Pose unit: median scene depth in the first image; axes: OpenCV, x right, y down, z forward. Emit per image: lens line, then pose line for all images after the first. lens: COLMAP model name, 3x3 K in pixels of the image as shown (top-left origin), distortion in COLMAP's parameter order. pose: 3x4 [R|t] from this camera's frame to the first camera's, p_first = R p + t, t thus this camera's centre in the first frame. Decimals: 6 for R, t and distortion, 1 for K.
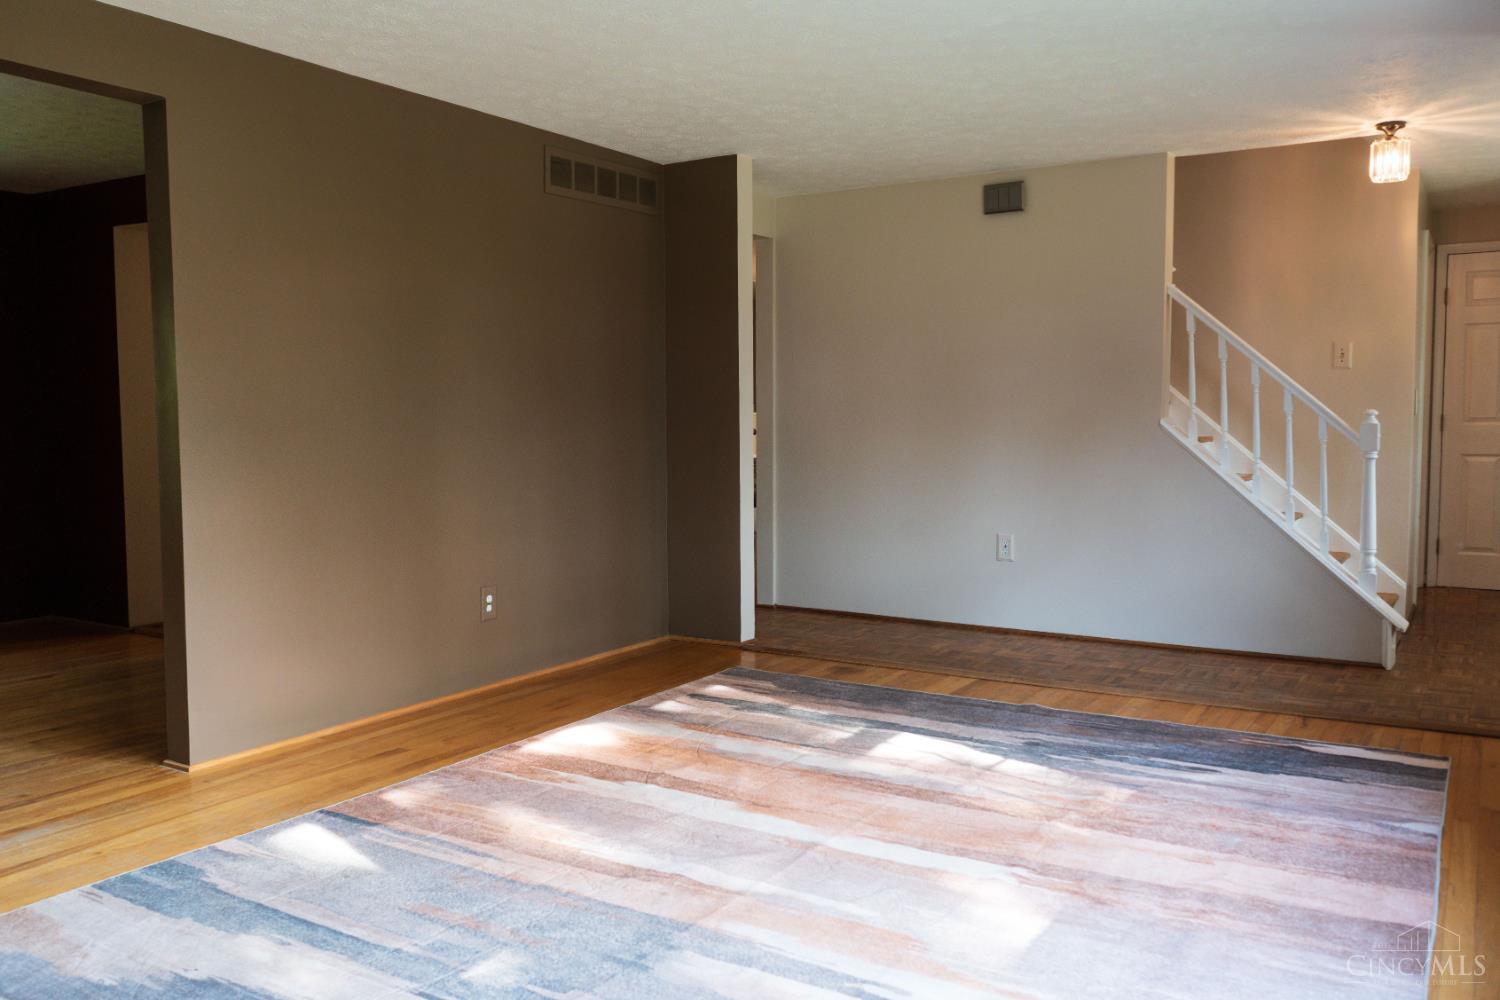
lens RADIAL K [[1201.4, 0, 750.3], [0, 1201.4, 494.7], [0, 0, 1]] dist [-0.026867, 0.021576]
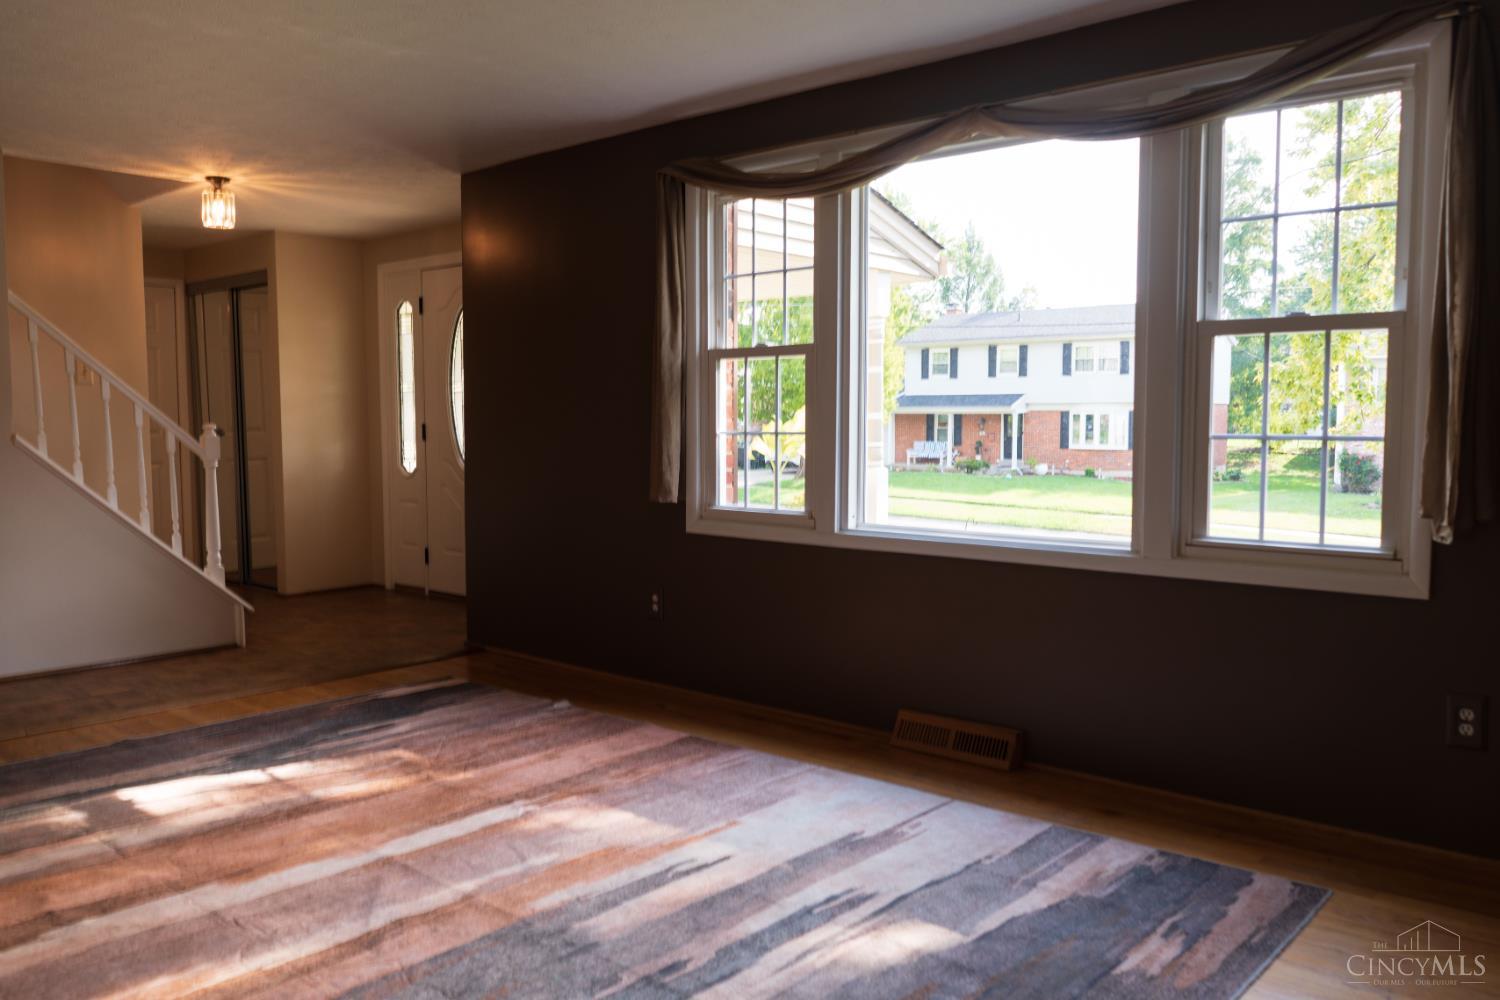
lens RADIAL K [[1201.4, 0, 739.2], [0, 1201.4, 506.8], [0, 0, 1]] dist [-0.026867, 0.021576]
pose [[0.151566, -0.069955, 0.985969, -0.769310], [0.067990, 0.995868, 0.060206, -0.038408], [-0.986106, 0.057910, 0.155696, 0.470327]]
